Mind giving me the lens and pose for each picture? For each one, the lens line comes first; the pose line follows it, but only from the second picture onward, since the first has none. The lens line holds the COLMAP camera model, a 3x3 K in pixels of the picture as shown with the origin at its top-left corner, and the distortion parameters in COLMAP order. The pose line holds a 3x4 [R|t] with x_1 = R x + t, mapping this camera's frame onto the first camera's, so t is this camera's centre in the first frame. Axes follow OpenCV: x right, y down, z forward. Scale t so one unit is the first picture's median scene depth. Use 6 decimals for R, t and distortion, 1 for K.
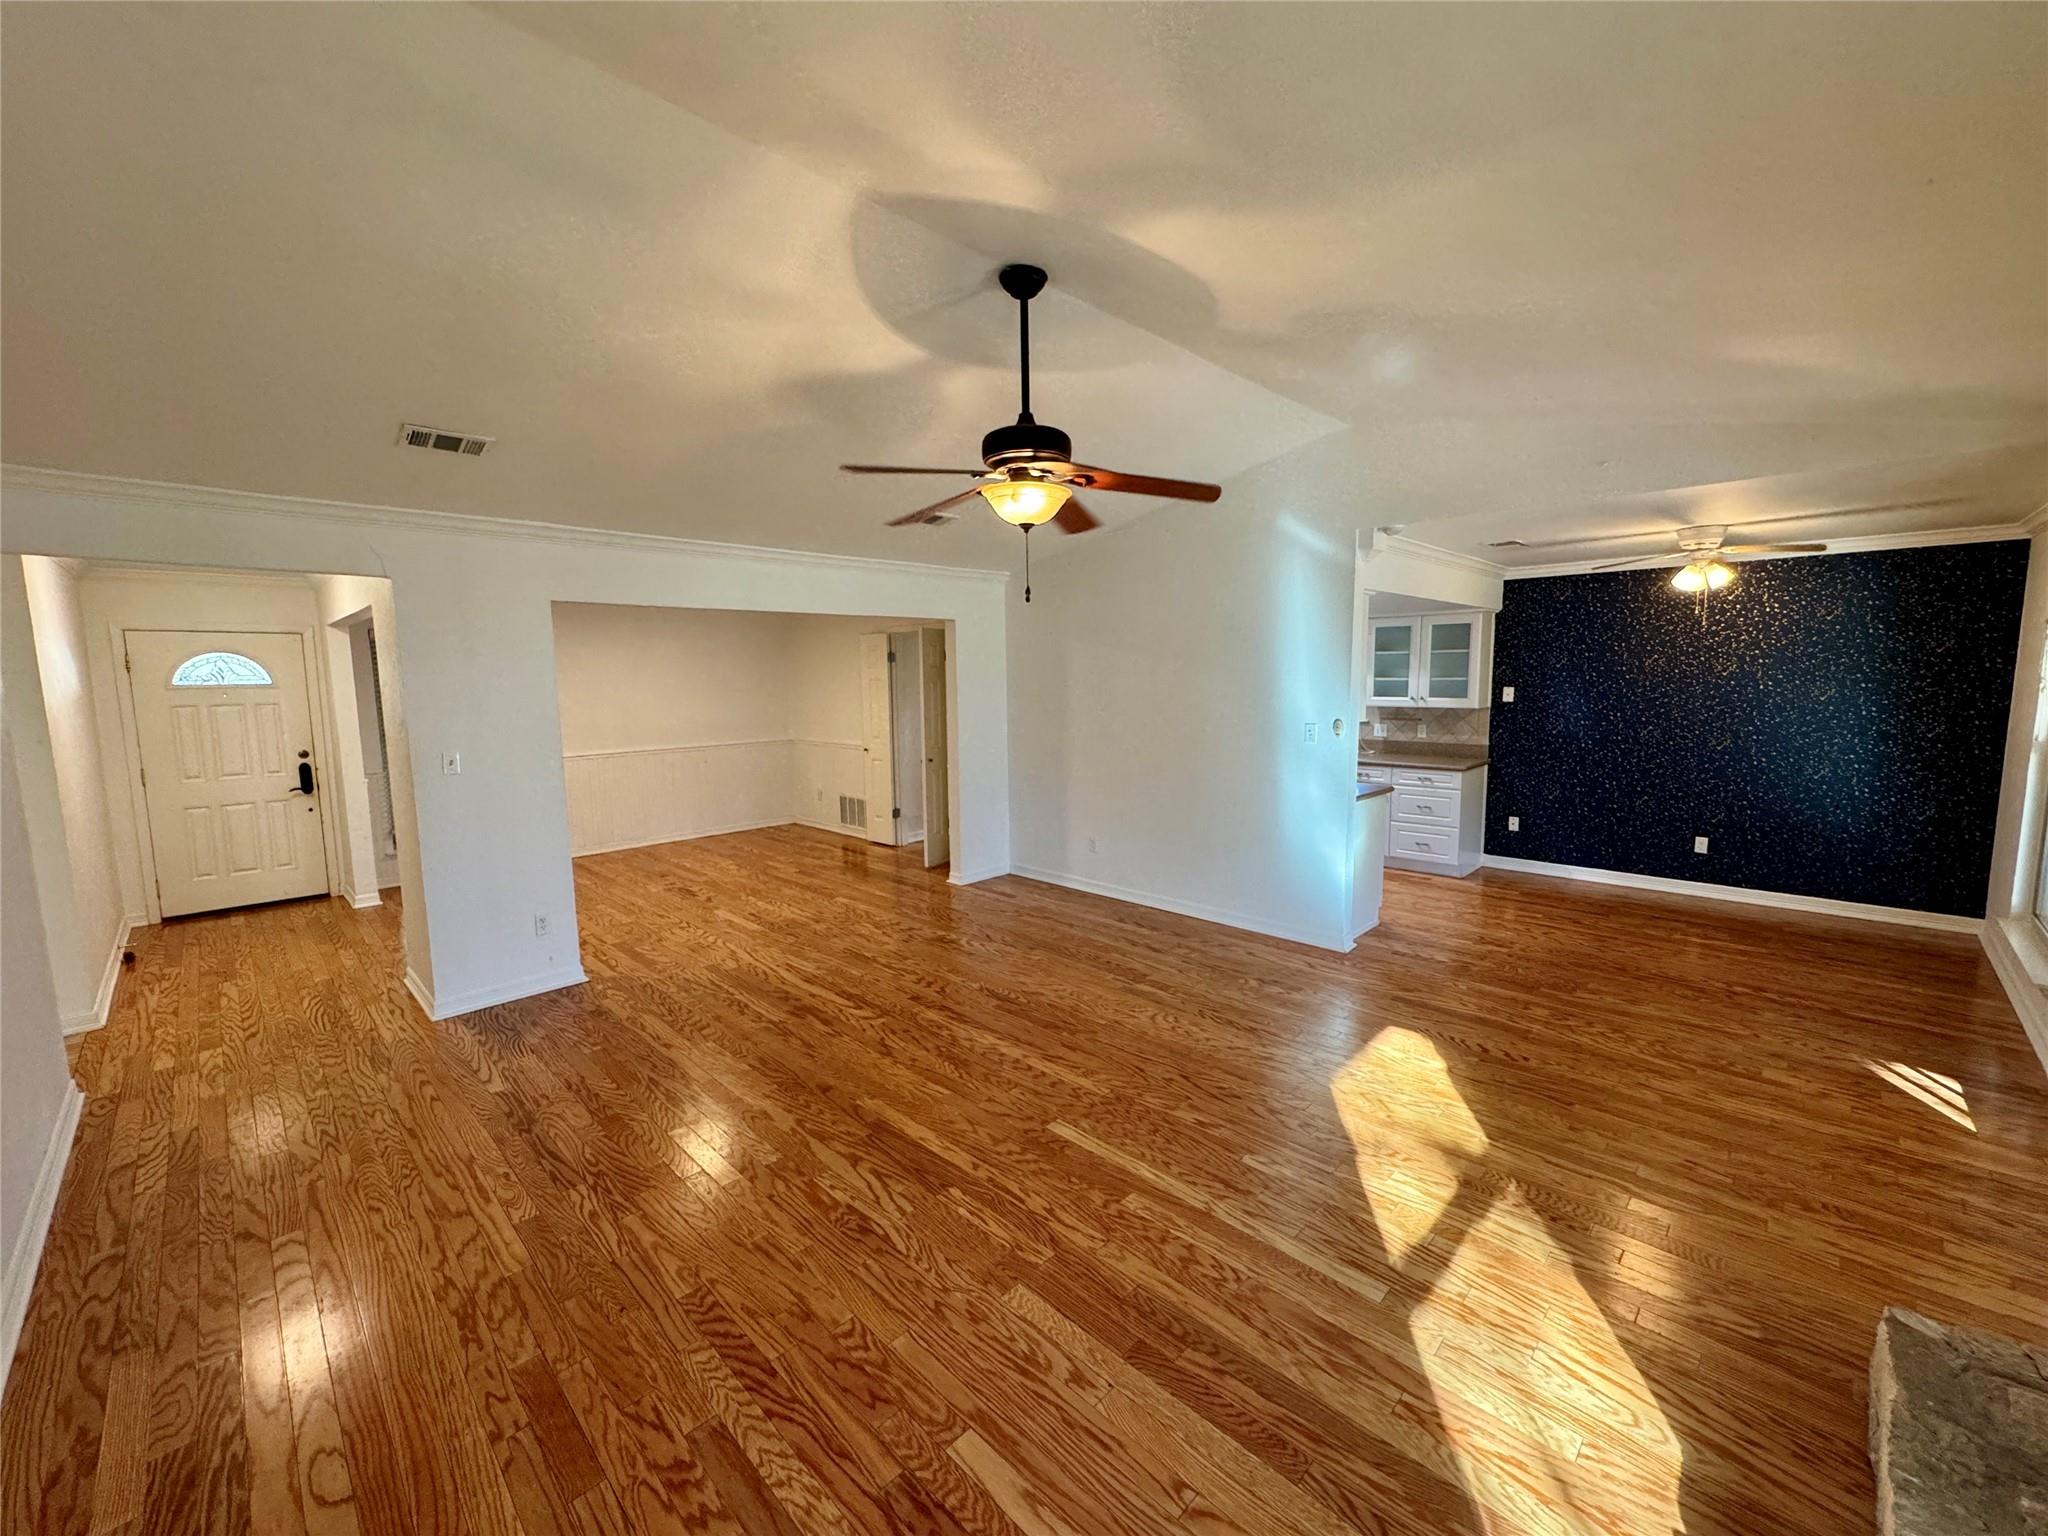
lens RADIAL K [[815.0, 0, 1023.0], [0, 815.0, 762.1], [0, 0, 1]] dist [-0.002286, 0.000183]
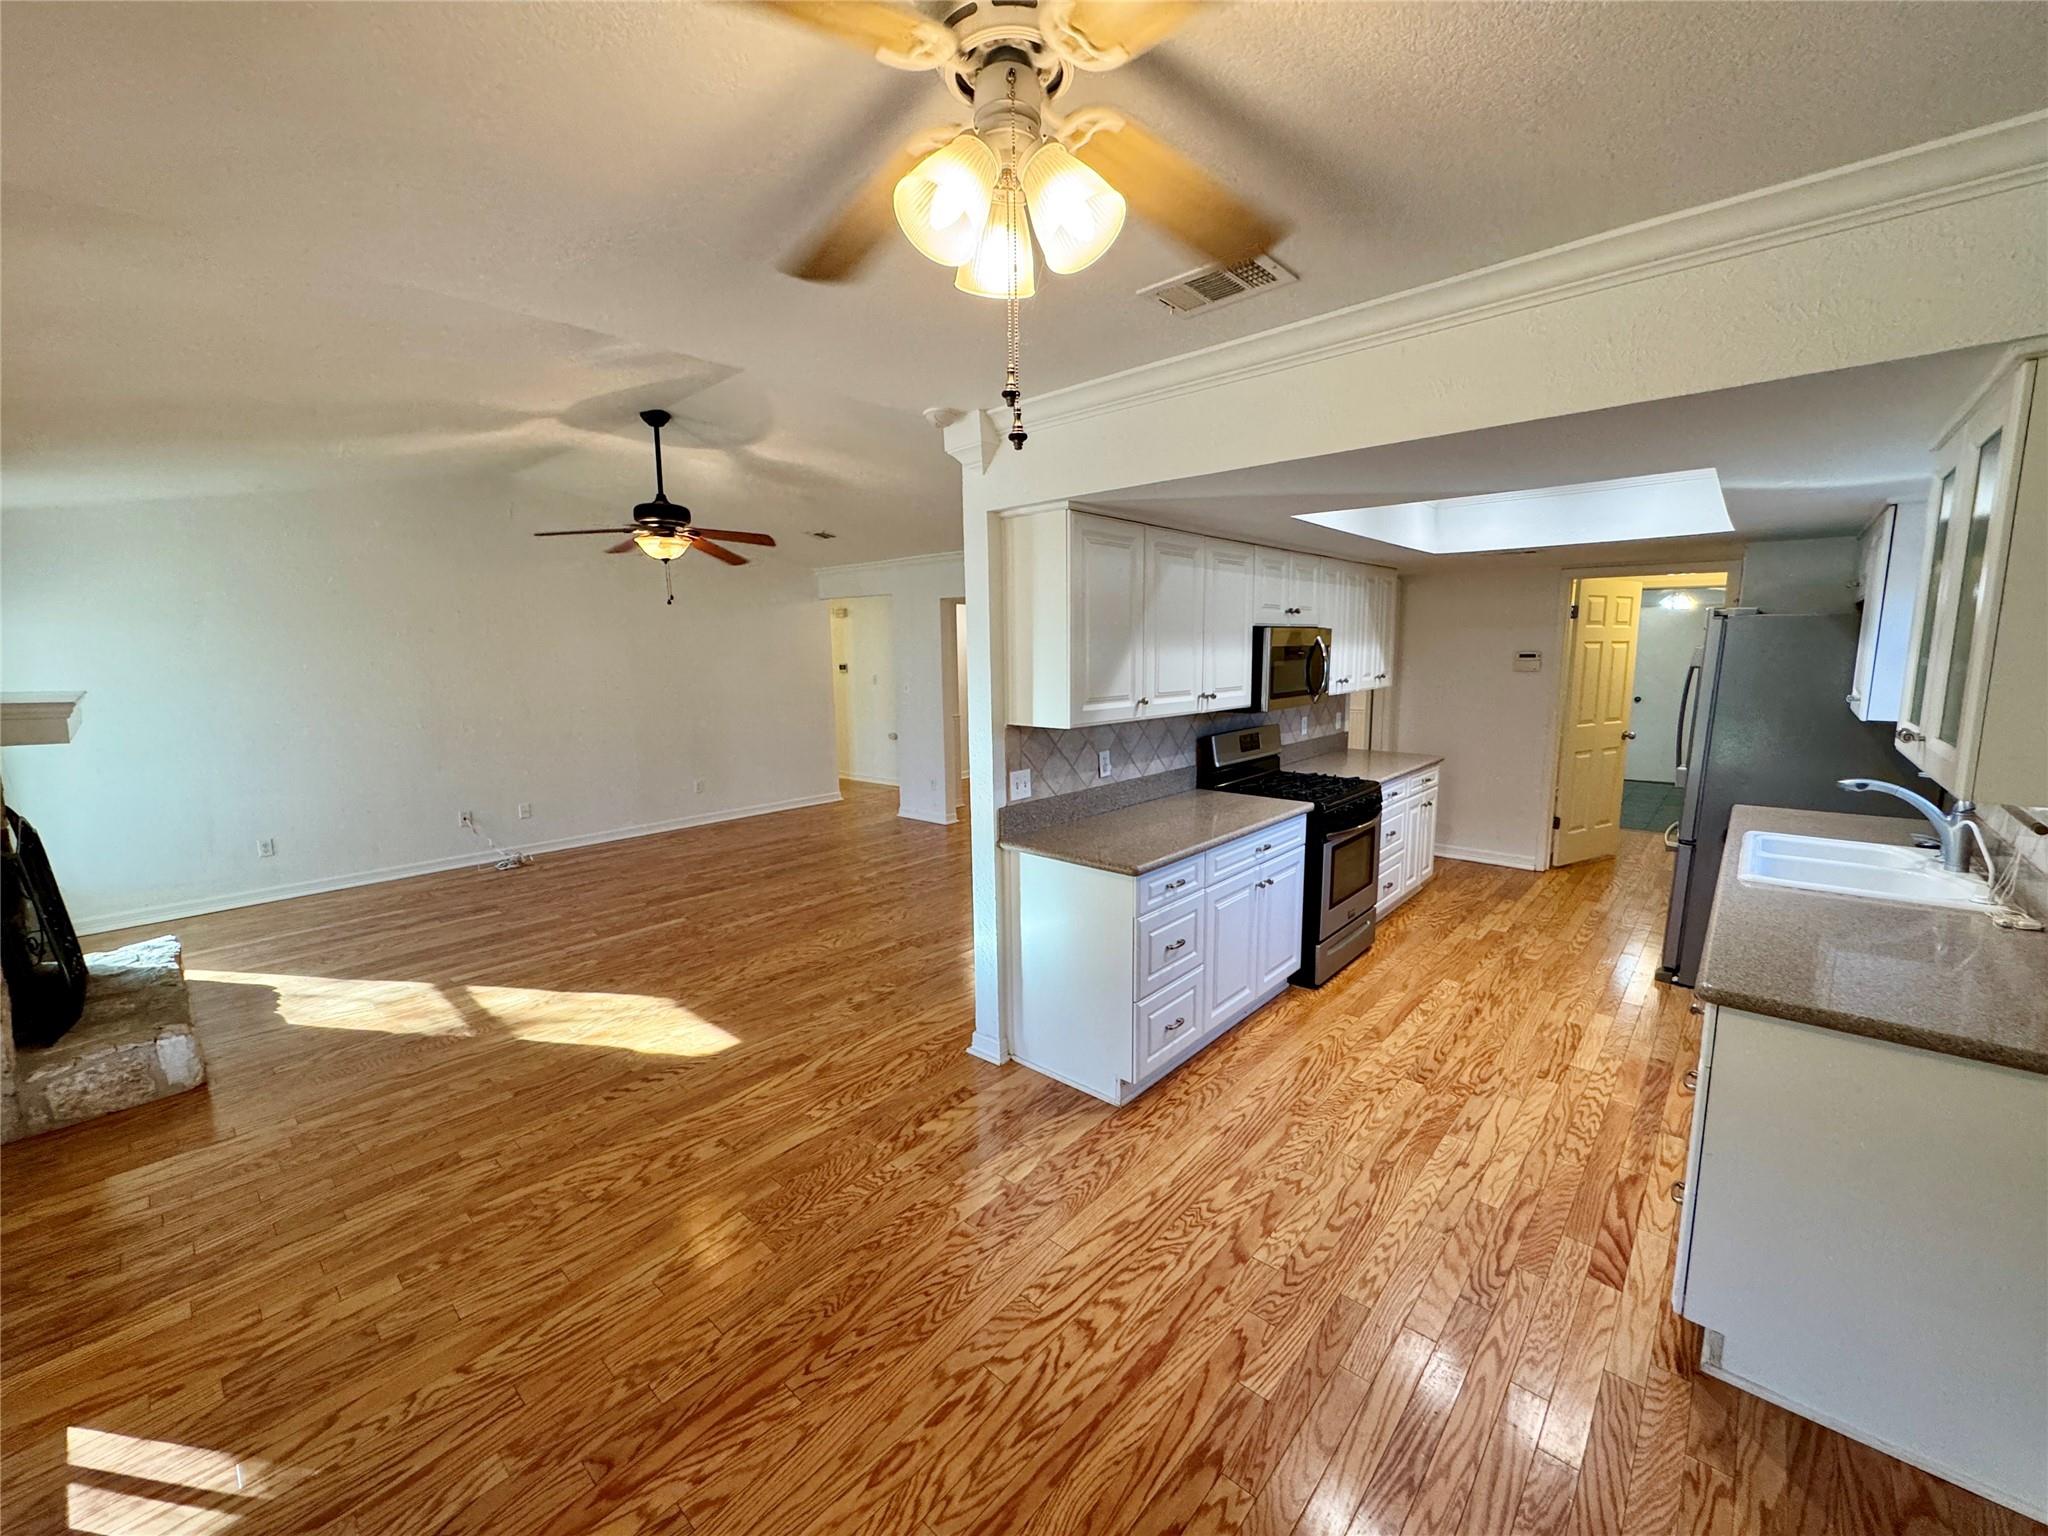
lens RADIAL K [[815.0, 0, 1025.0], [0, 815.0, 764.5], [0, 0, 1]] dist [-0.002286, 0.000183]
pose [[0.046461, 0.154845, -0.986846, 1.120484], [-0.097124, 0.983932, 0.149815, -0.123595], [0.994187, 0.088885, 0.060754, 1.055182]]
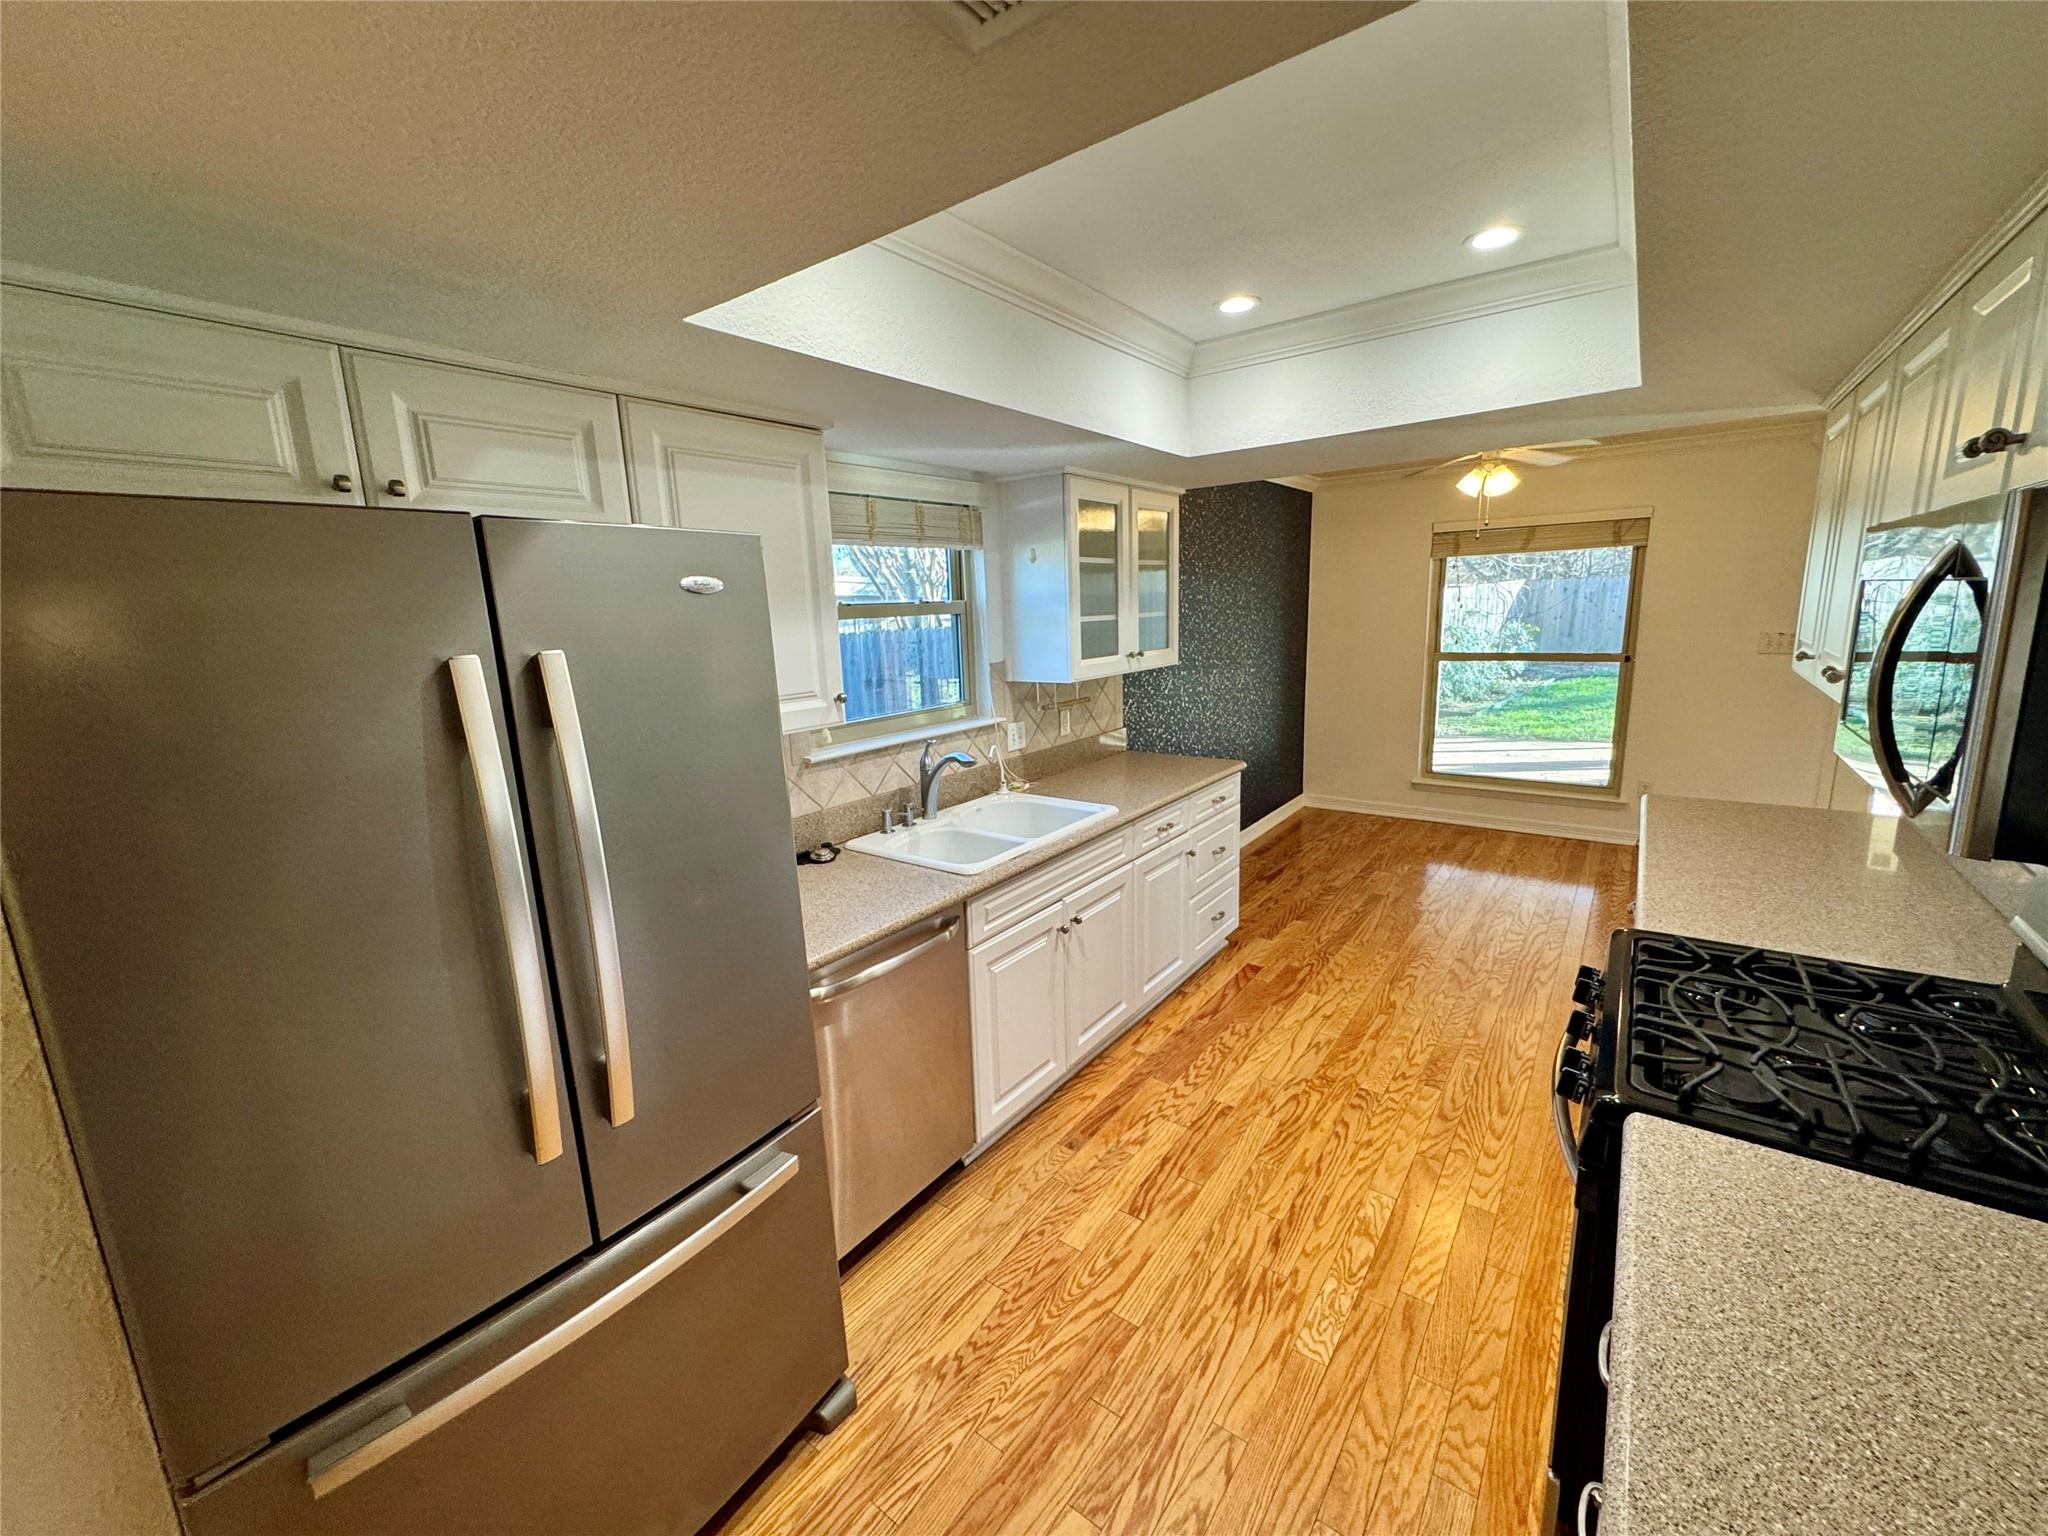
lens RADIAL K [[815.0, 0, 1028.9], [0, 815.0, 764.4], [0, 0, 1]] dist [-0.002286, 0.000183]
pose [[-0.139988, -0.171504, 0.975187, -0.012976], [0.147947, 0.970206, 0.191865, -0.180976], [-0.979038, 0.171135, -0.110444, 1.719965]]
